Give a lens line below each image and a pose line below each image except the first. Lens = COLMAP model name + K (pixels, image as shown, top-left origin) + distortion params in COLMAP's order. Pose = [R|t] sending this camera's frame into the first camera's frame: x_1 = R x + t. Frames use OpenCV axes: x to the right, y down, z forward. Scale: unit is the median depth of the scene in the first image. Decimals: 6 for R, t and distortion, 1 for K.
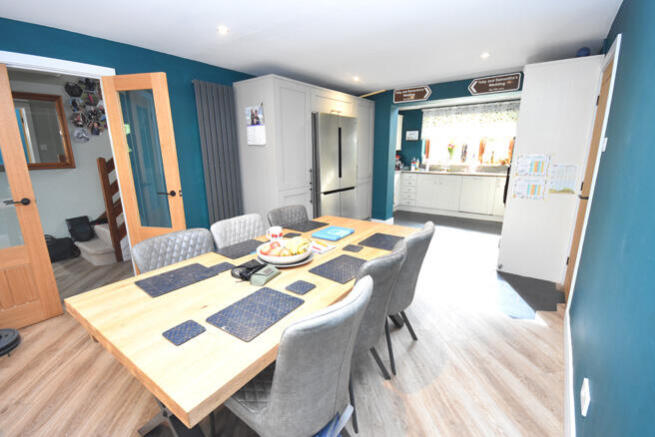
lens RADIAL K [[290.5, 0, 324.6], [0, 290.5, 219.2], [0, 0, 1]] dist [0.001835, 0.000084]
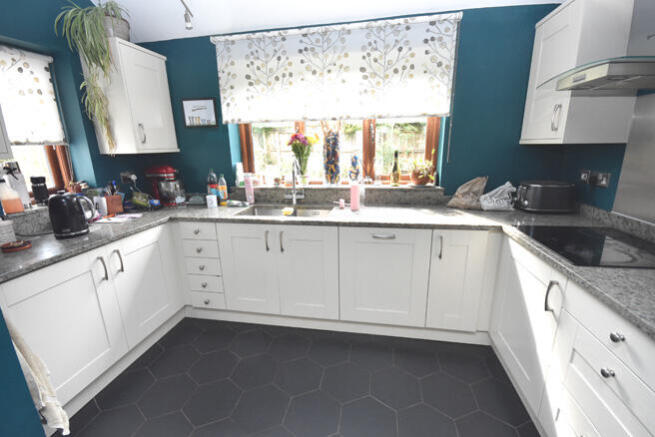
lens RADIAL K [[290.5, 0, 329.2], [0, 290.5, 219.9], [0, 0, 1]] dist [0.001835, 0.000084]
pose [[0.900925, -0.122984, 0.416184, 0.311544], [0.117036, 0.992326, 0.039885, -0.164529], [-0.417896, 0.012775, 0.908405, 0.664345]]
